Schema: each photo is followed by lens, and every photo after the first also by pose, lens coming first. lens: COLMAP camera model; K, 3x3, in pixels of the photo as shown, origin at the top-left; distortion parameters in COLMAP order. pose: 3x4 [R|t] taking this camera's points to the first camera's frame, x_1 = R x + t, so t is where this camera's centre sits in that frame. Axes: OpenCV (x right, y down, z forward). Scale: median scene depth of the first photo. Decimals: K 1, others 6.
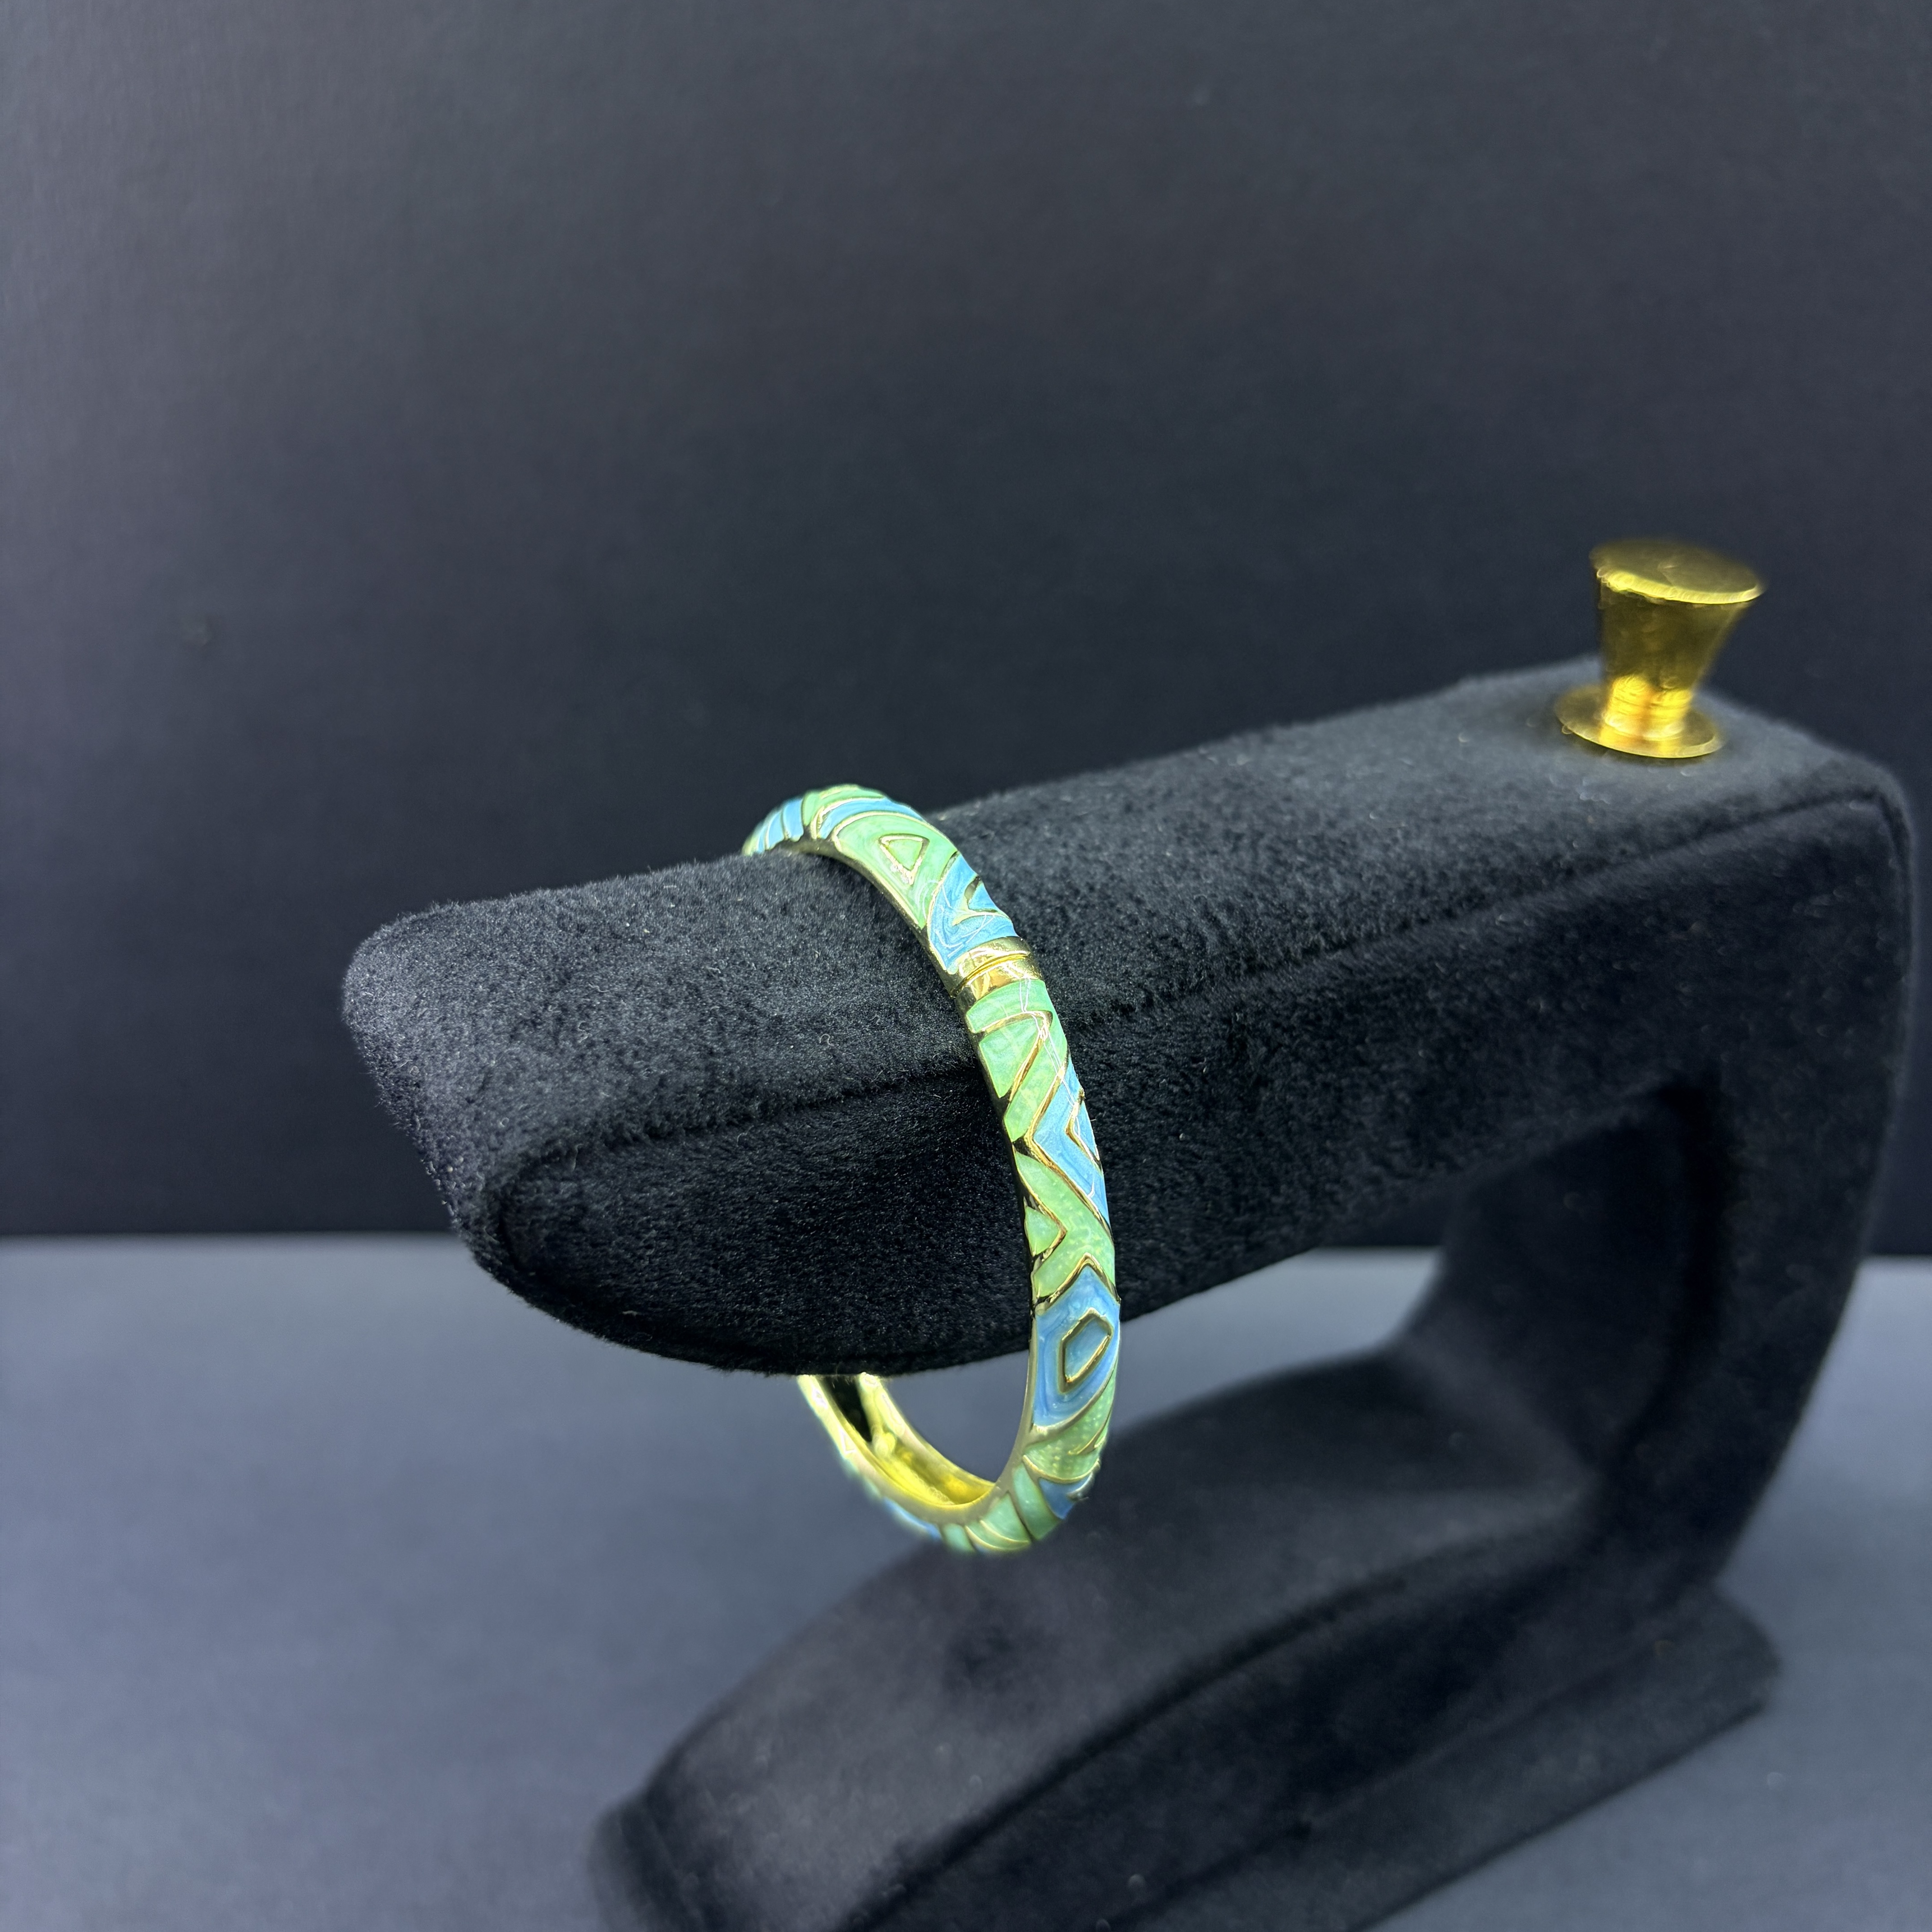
lens RADIAL K [[1828.3, 0, 966.0], [0, 1828.3, 966.0], [0, 0, 1]] dist [0.149848, -0.500095]
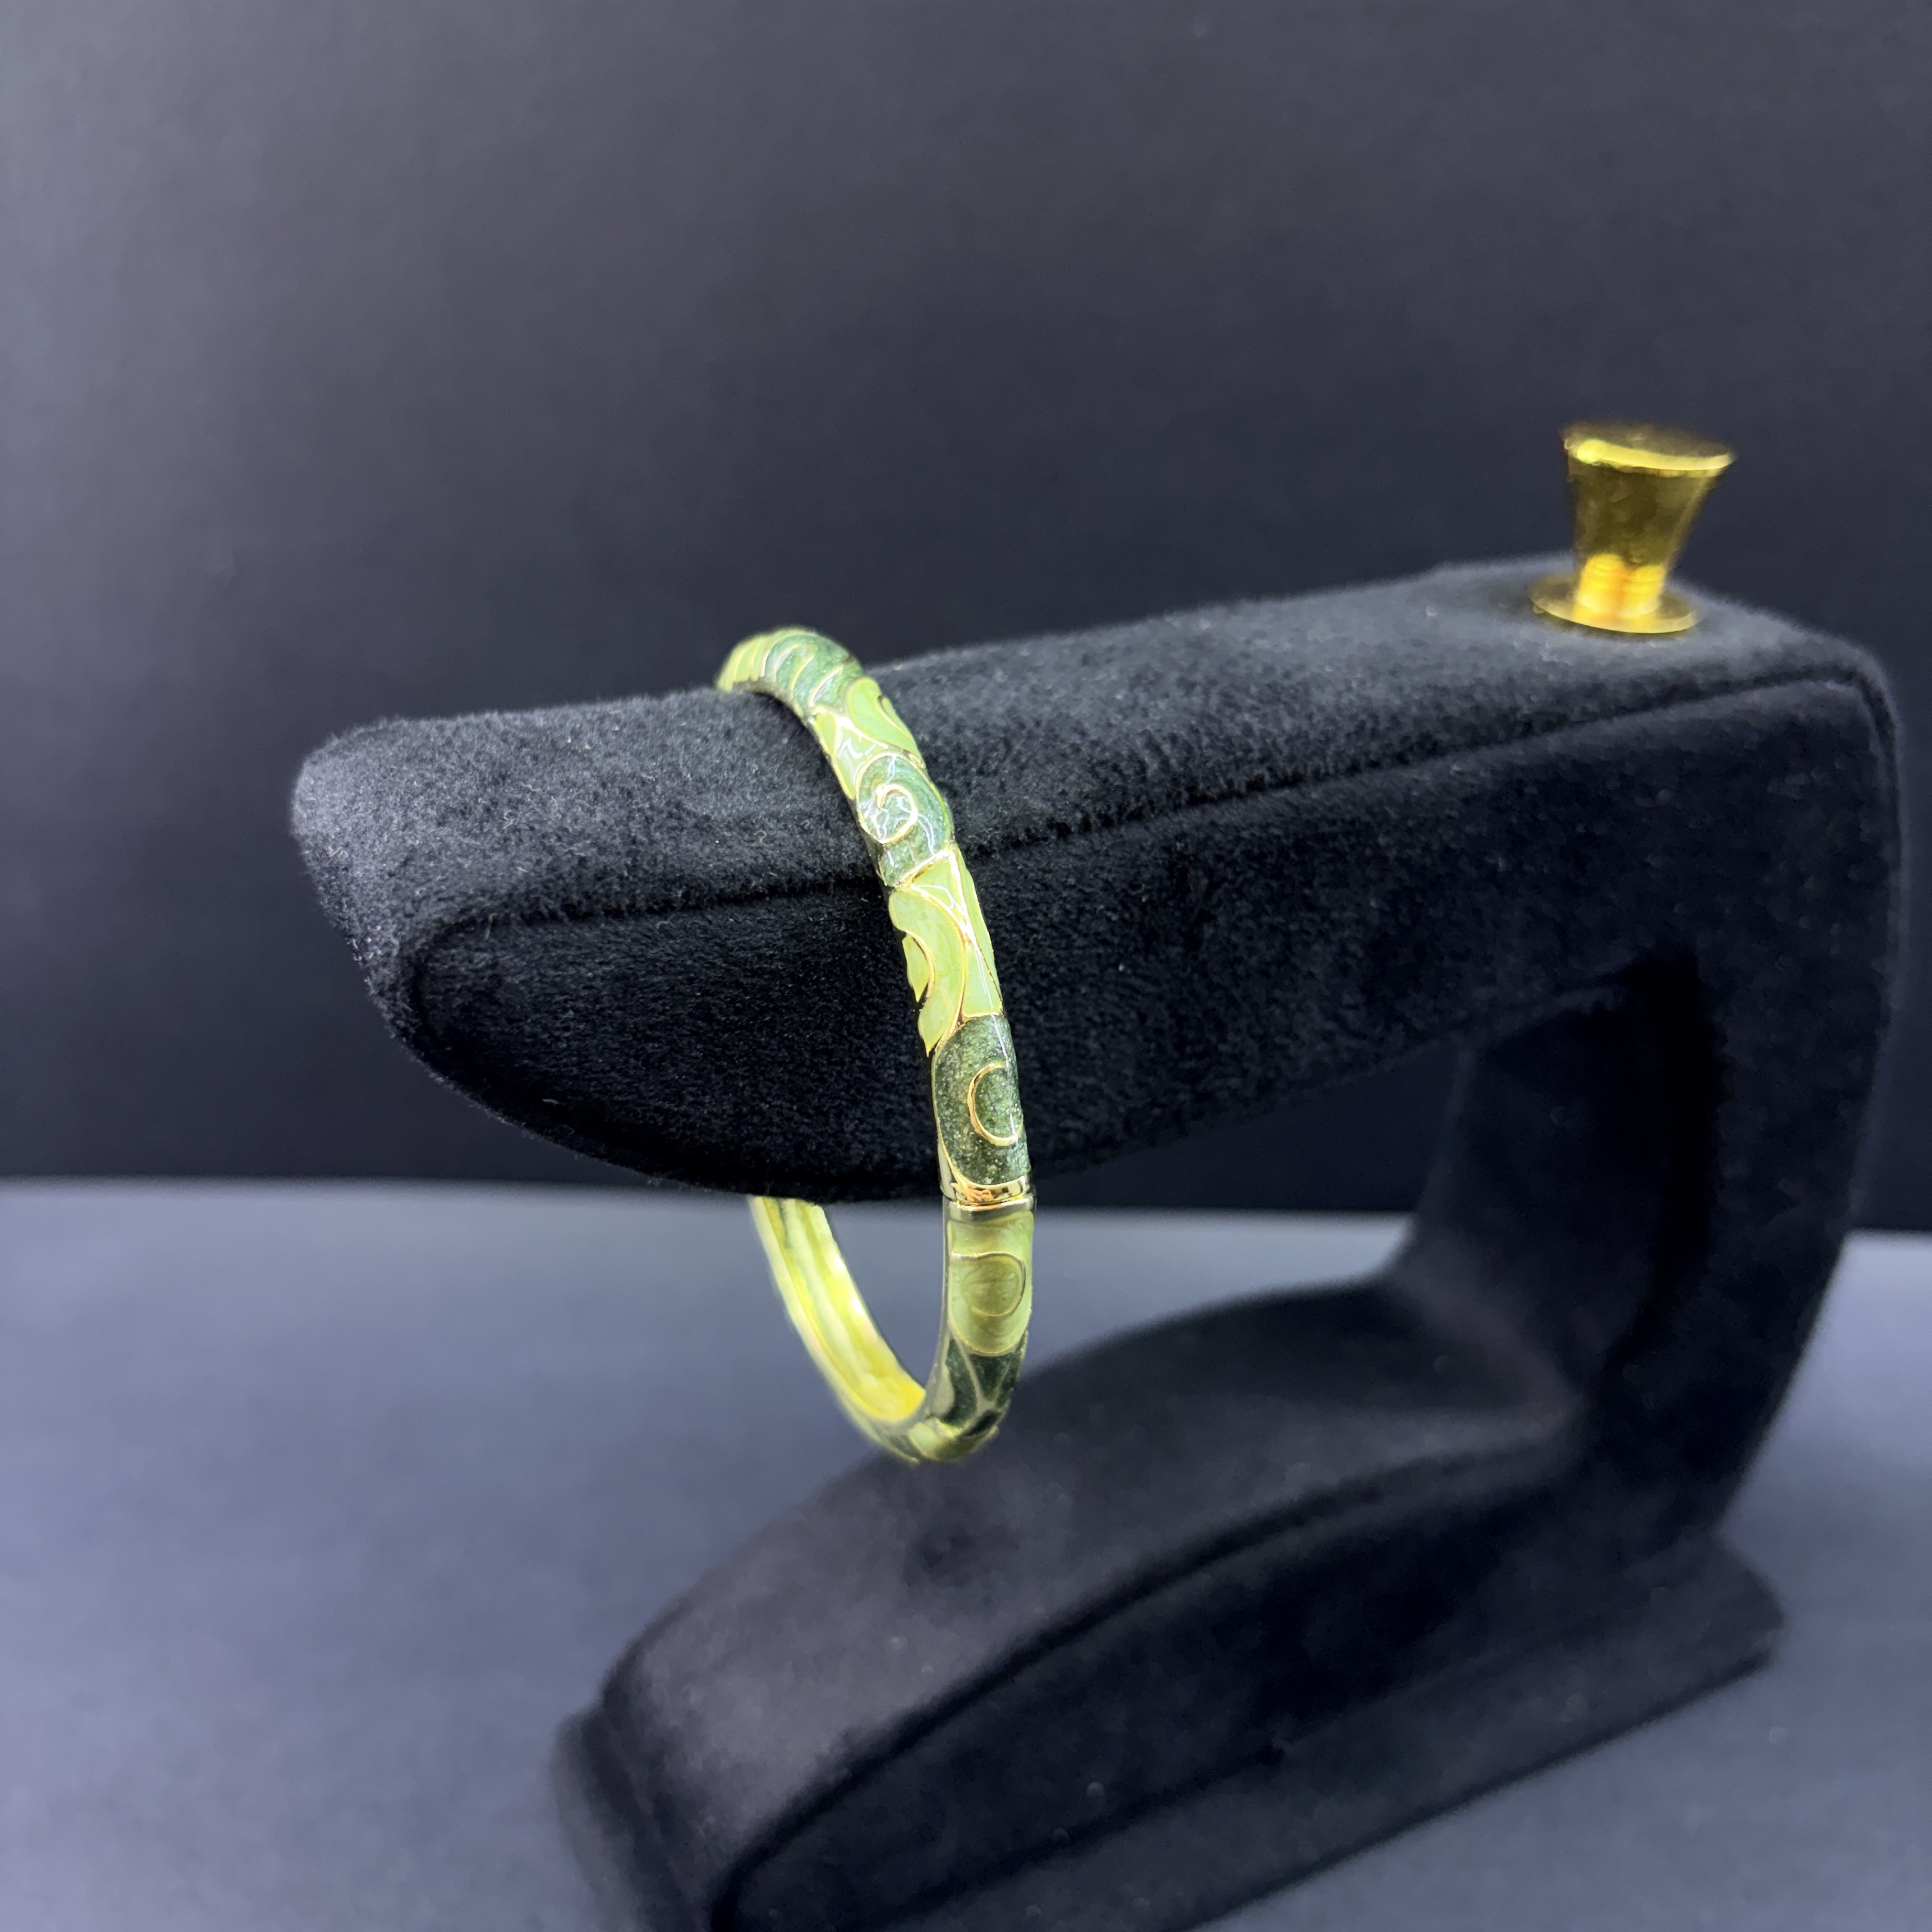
lens RADIAL K [[1828.3, 0, 966.0], [0, 1828.3, 966.0], [0, 0, 1]] dist [0.149848, -0.500095]
pose [[0.999096, 0.016386, -0.039235, 0.069356], [-0.017930, 0.999066, -0.039321, 0.127198], [0.038554, 0.039989, 0.998456, 0.004651]]
